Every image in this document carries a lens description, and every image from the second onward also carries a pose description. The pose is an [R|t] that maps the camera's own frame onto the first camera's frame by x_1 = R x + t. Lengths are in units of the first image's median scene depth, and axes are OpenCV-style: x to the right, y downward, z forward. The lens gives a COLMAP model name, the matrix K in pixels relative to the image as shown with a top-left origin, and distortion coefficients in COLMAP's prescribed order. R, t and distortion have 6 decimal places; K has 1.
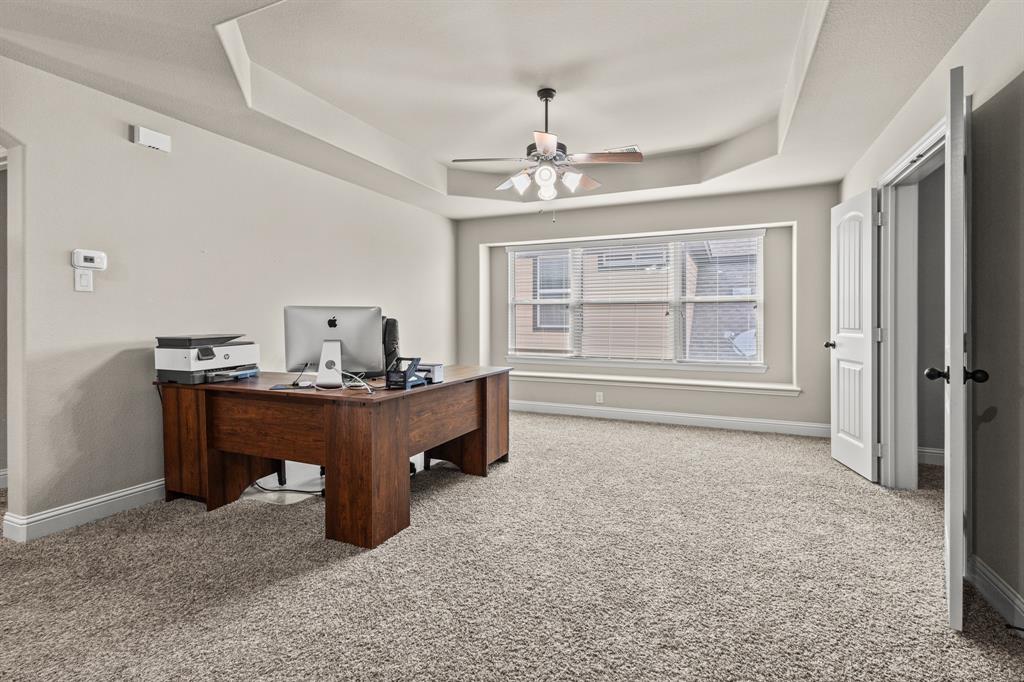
lens RADIAL K [[473.6, 0, 513.4], [0, 473.6, 333.9], [0, 0, 1]] dist [0.003276, -0.000267]
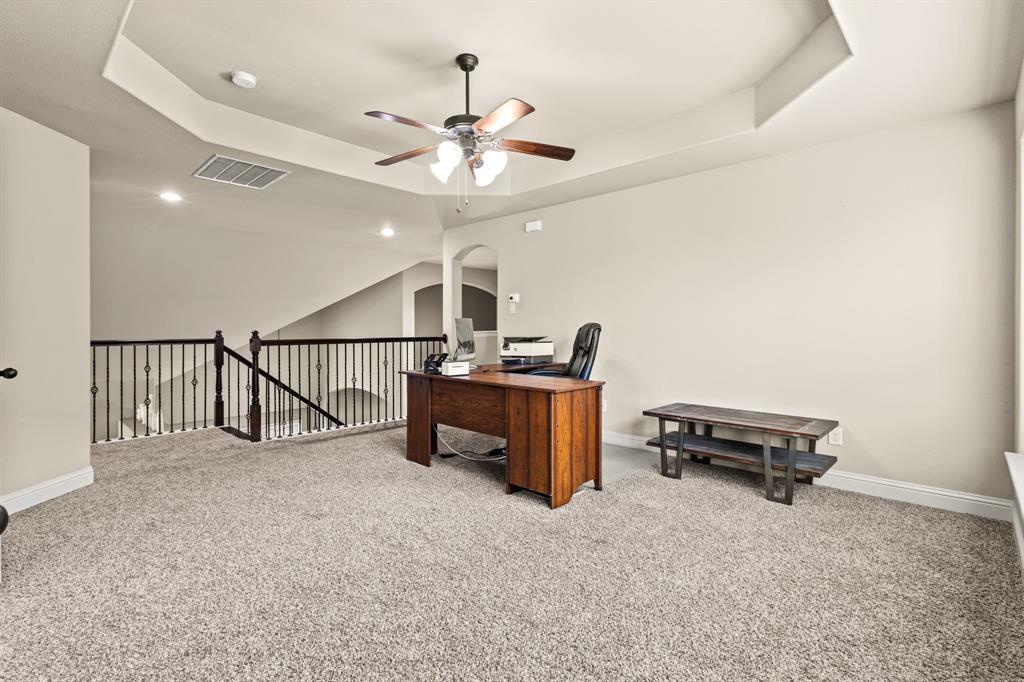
lens RADIAL K [[473.6, 0, 513.4], [0, 473.6, 333.9], [0, 0, 1]] dist [0.003276, -0.000267]
pose [[-0.345373, 0.009334, -0.938419, 0.946123], [-0.020557, 0.999635, 0.017509, -0.034211], [0.938240, 0.025339, -0.345056, 1.561465]]
